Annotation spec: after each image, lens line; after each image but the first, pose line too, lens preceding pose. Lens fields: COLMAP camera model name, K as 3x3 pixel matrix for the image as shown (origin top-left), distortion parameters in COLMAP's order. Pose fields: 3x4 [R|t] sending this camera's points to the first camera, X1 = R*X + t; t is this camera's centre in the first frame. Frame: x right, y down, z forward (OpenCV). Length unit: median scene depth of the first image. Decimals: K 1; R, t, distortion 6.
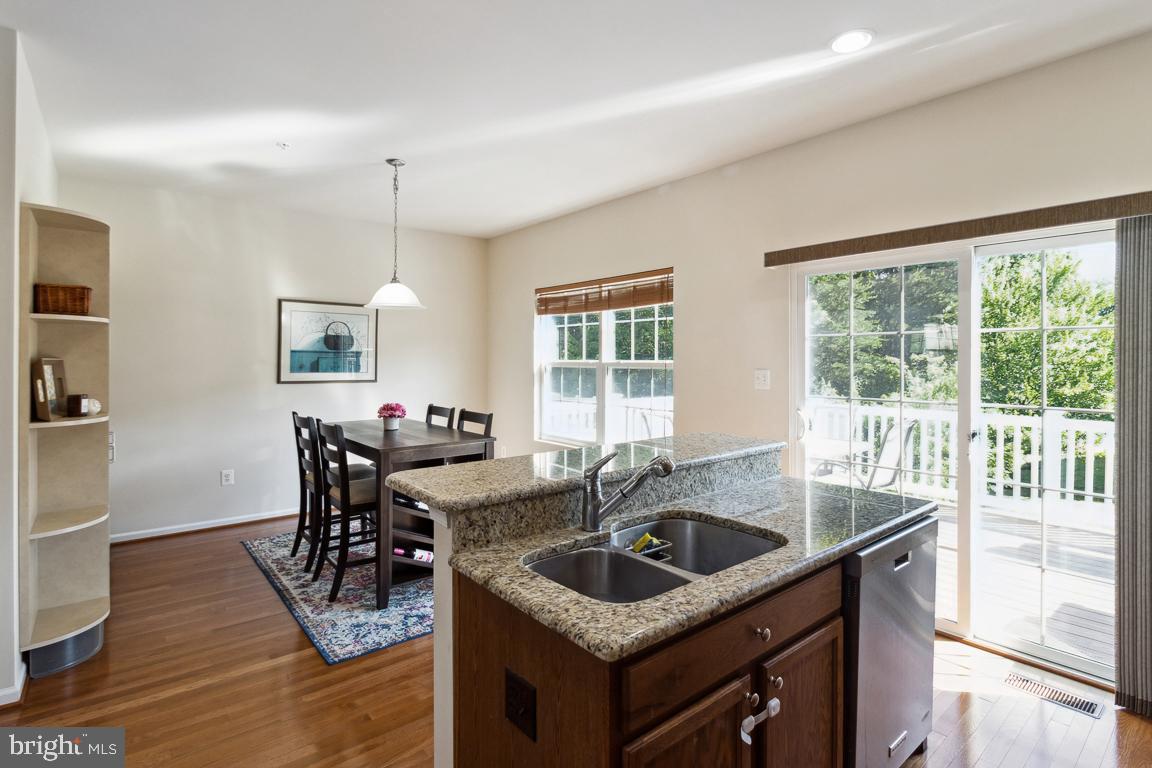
lens RADIAL K [[565.7, 0, 580.3], [0, 565.7, 364.1], [0, 0, 1]] dist [-0.001745, -0.002343]
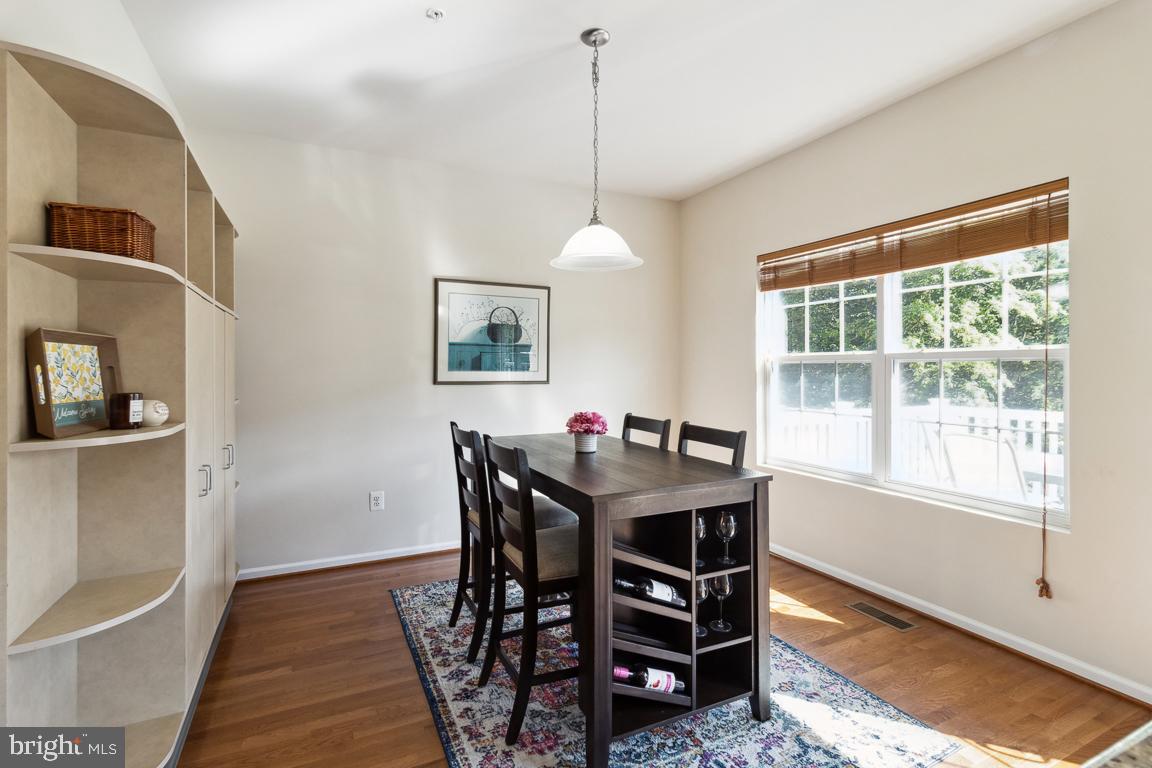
lens RADIAL K [[535.5, 0, 572.8], [0, 535.5, 377.8], [0, 0, 1]] dist [-0.005110, -0.000098]
pose [[0.968814, 0.000337, -0.247788, -0.193567], [0.002146, 0.999950, 0.009751, 0.022742], [0.247779, -0.009978, 0.968765, 0.386488]]
